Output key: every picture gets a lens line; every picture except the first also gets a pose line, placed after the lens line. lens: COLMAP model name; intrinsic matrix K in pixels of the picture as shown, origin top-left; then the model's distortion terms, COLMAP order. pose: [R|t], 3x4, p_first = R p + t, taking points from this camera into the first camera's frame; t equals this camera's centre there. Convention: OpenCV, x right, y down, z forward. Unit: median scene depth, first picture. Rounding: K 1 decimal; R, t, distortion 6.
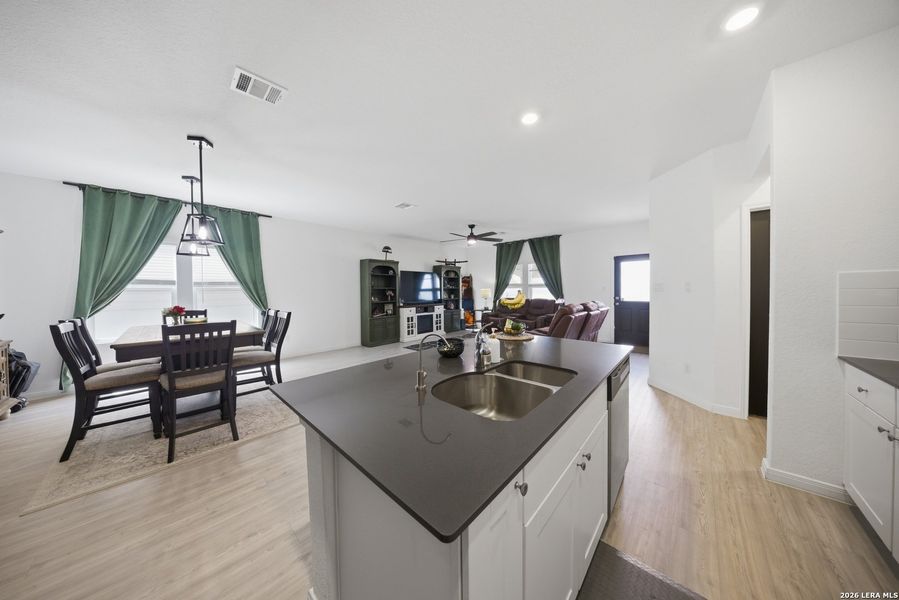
lens RADIAL K [[264.2, 0, 447.2], [0, 264.2, 292.8], [0, 0, 1]] dist [-0.014638, 0.000096]
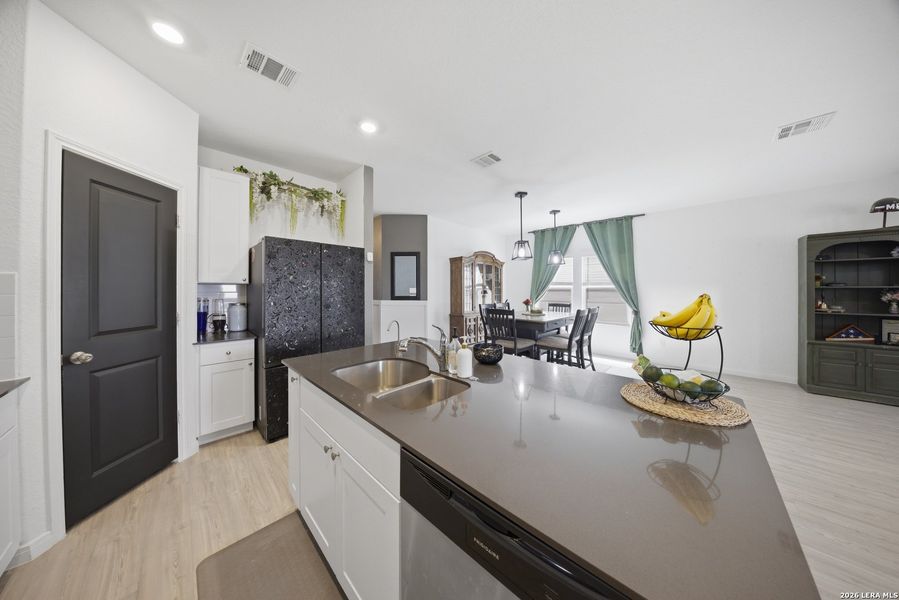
lens RADIAL K [[264.2, 0, 449.9], [0, 264.2, 289.7], [0, 0, 1]] dist [-0.014638, 0.000096]
pose [[-0.022080, 0.007015, -0.999732, 0.244528], [-0.013909, 0.999876, 0.007323, -0.004664], [0.999659, 0.014067, -0.021980, 0.225601]]
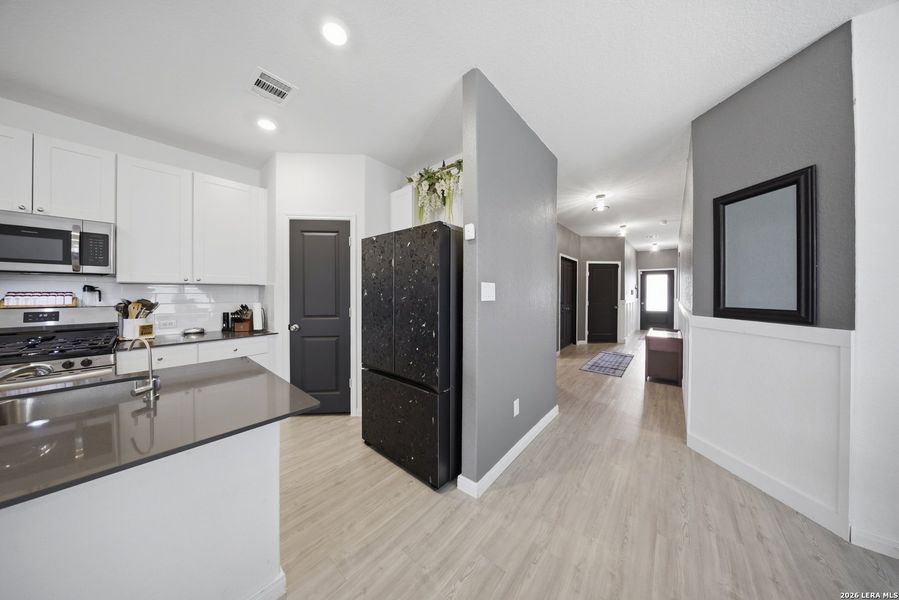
lens RADIAL K [[264.2, 0, 444.7], [0, 264.2, 293.2], [0, 0, 1]] dist [-0.014638, 0.000096]
pose [[-0.999332, 0.006720, -0.035926, -0.185107], [0.006098, 0.999830, 0.017388, -0.001723], [0.036036, 0.017158, -0.999203, 0.331805]]
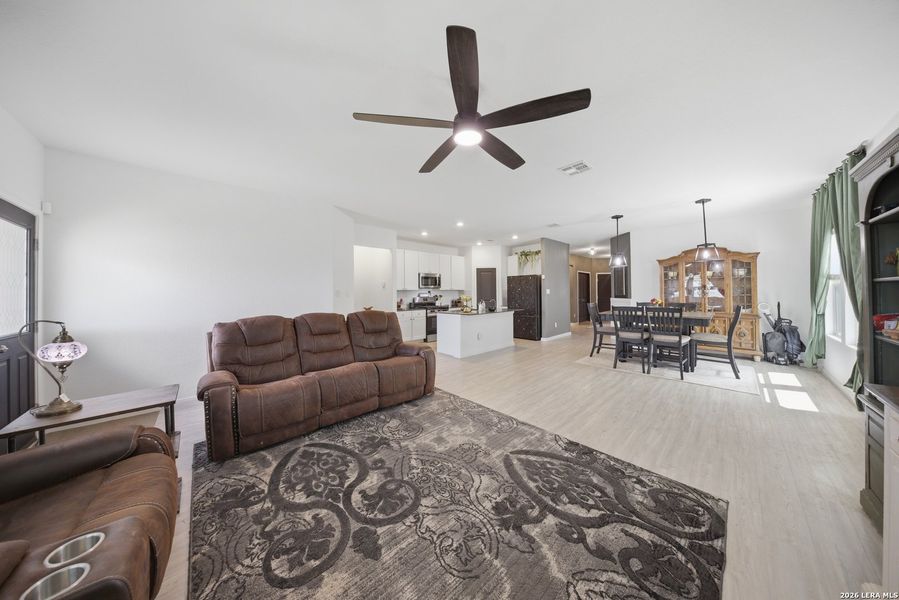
lens RADIAL K [[264.2, 0, 445.4], [0, 264.2, 290.4], [0, 0, 1]] dist [-0.014638, 0.000096]
pose [[-0.996365, 0.018499, 0.083159, 0.088718], [0.018977, 0.999808, 0.004966, -0.016308], [-0.083051, 0.006526, -0.996524, 1.168146]]
